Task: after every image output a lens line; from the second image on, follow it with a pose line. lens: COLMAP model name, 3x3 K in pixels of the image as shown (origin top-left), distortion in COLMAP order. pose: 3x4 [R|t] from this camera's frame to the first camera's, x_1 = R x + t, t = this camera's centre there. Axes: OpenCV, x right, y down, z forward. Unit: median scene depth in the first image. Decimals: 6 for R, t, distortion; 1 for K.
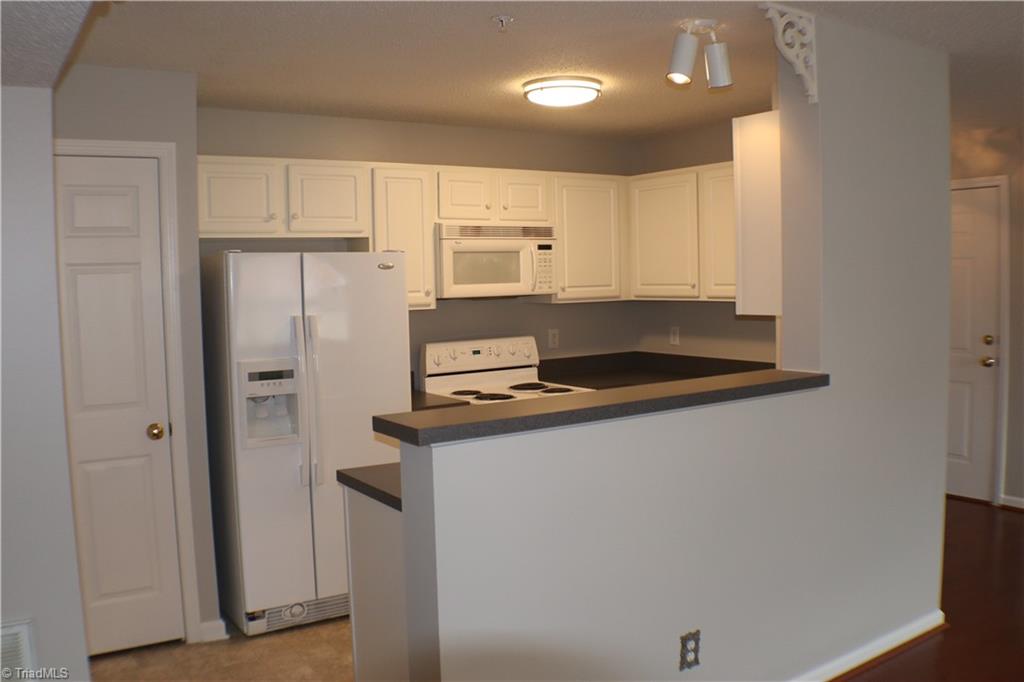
lens RADIAL K [[894.2, 0, 512.0], [0, 894.2, 341.0], [0, 0, 1]] dist [-0.180665, 0.088594]
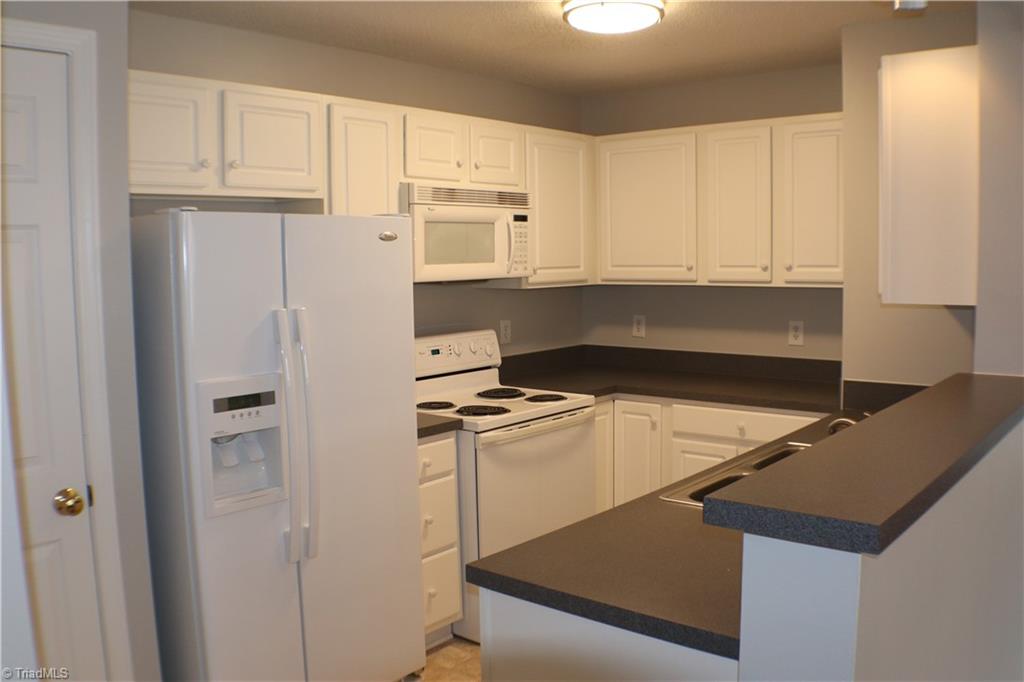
lens RADIAL K [[894.2, 0, 512.0], [0, 894.2, 341.0], [0, 0, 1]] dist [-0.180665, 0.088594]
pose [[0.960197, -0.018298, 0.278722, -0.202010], [0.012901, 0.999692, 0.021186, -0.013110], [-0.279024, -0.016747, 0.960138, 0.246281]]
